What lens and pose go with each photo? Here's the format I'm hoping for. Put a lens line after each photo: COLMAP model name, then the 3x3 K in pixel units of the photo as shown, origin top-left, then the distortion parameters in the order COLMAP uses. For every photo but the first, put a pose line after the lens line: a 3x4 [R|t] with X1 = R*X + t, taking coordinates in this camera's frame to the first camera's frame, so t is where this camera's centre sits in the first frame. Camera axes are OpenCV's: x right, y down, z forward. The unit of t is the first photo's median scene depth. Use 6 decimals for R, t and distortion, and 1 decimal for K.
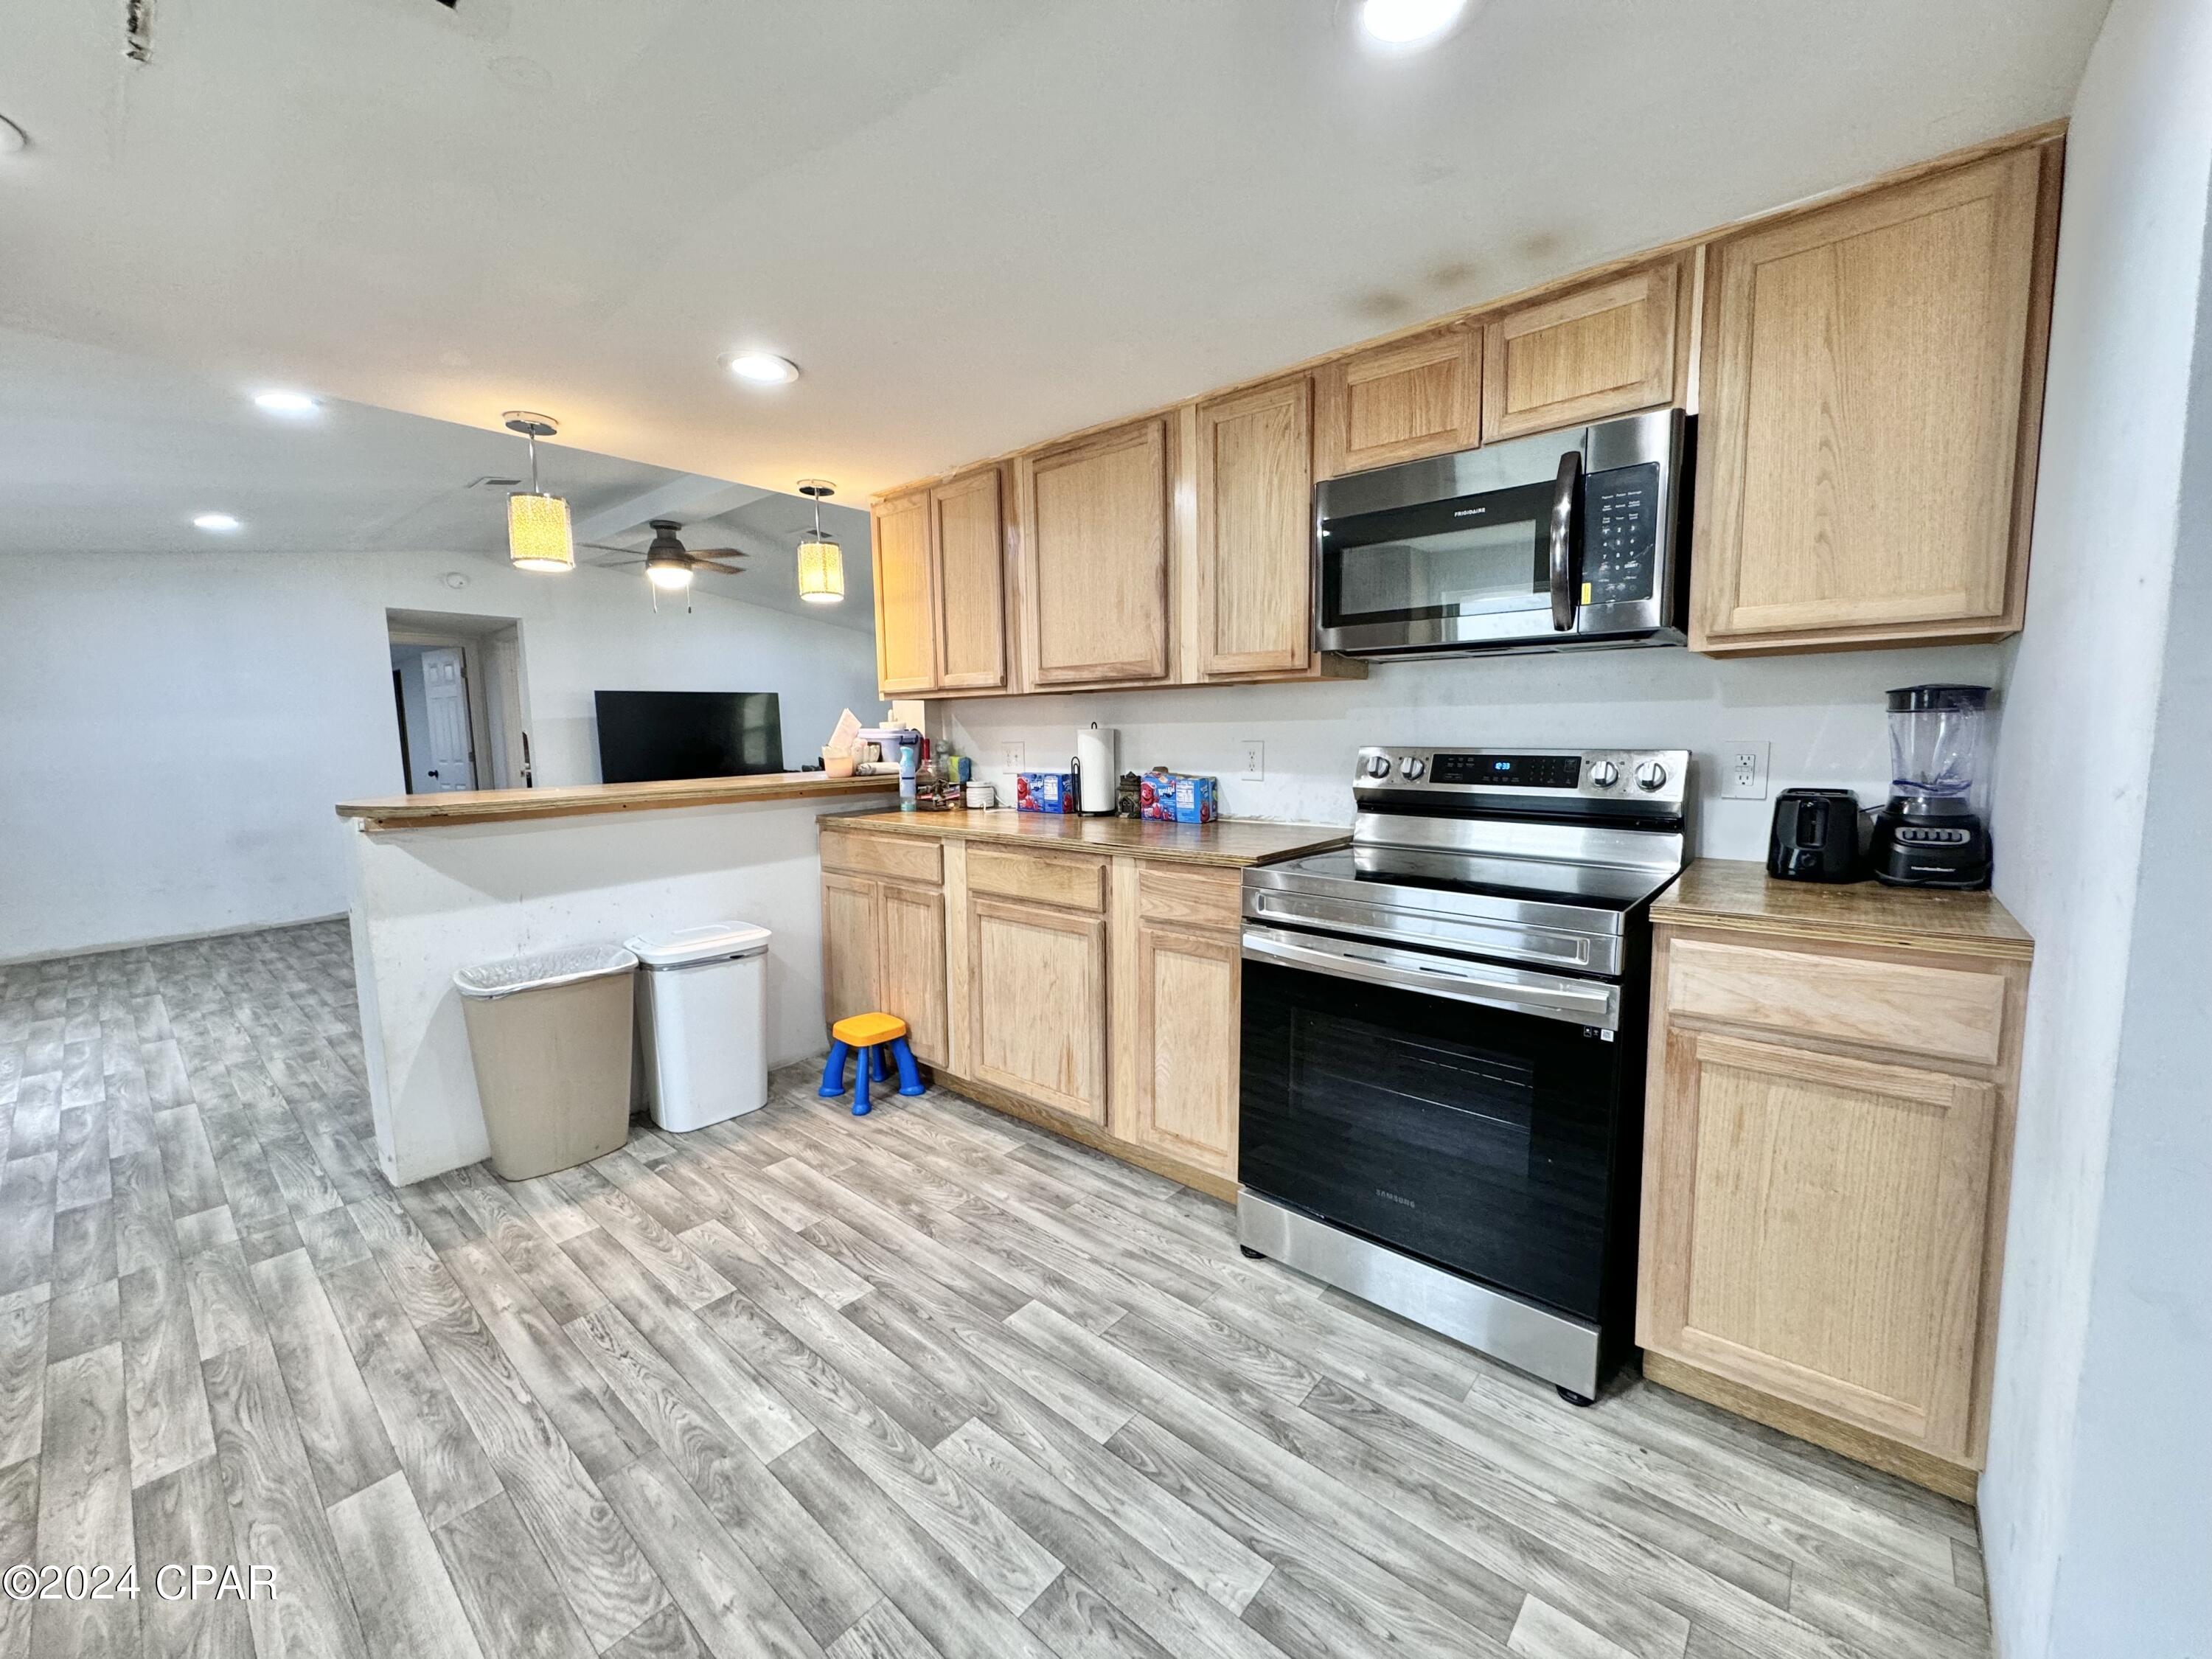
lens RADIAL K [[878.8, 0, 1111.8], [0, 878.8, 823.3], [0, 0, 1]] dist [-0.004446, 0.001401]
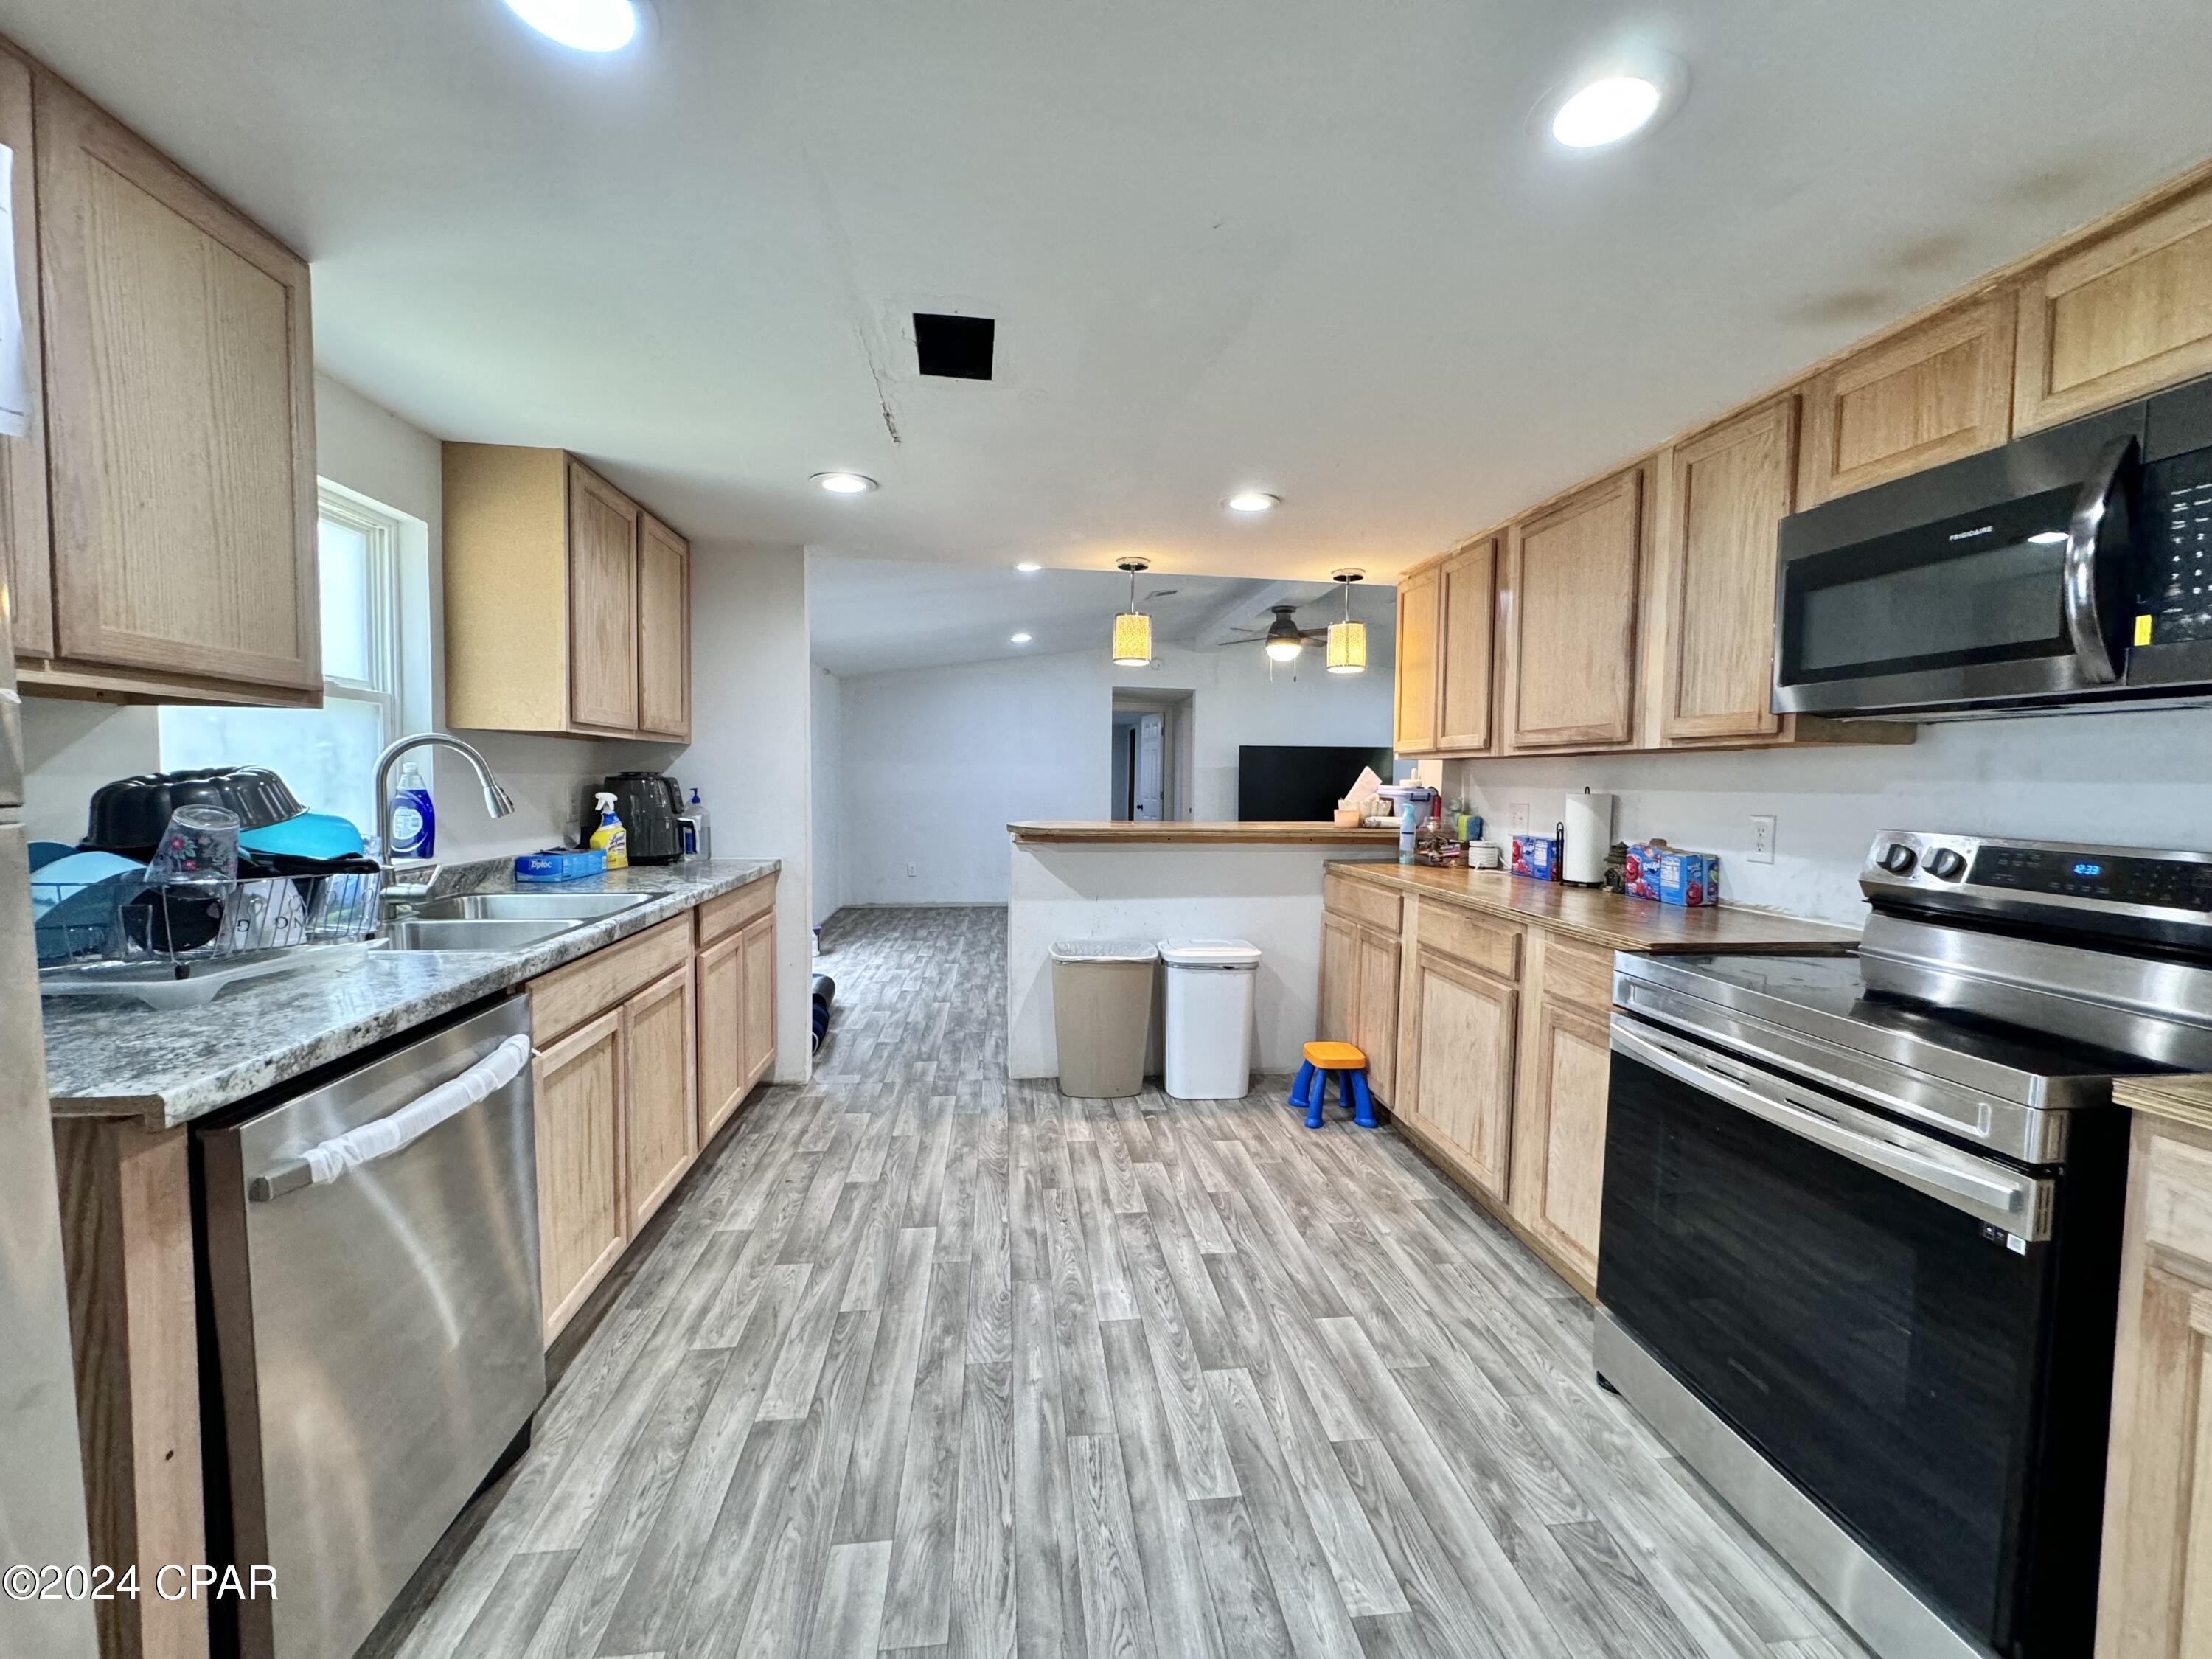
lens RADIAL K [[878.8, 0, 1110.3], [0, 878.8, 824.2], [0, 0, 1]] dist [-0.004446, 0.001401]
pose [[0.738428, 0.061190, -0.671550, 0.389780], [-0.098394, 0.994993, -0.017531, -0.014193], [0.667115, 0.079021, 0.740752, -0.051492]]
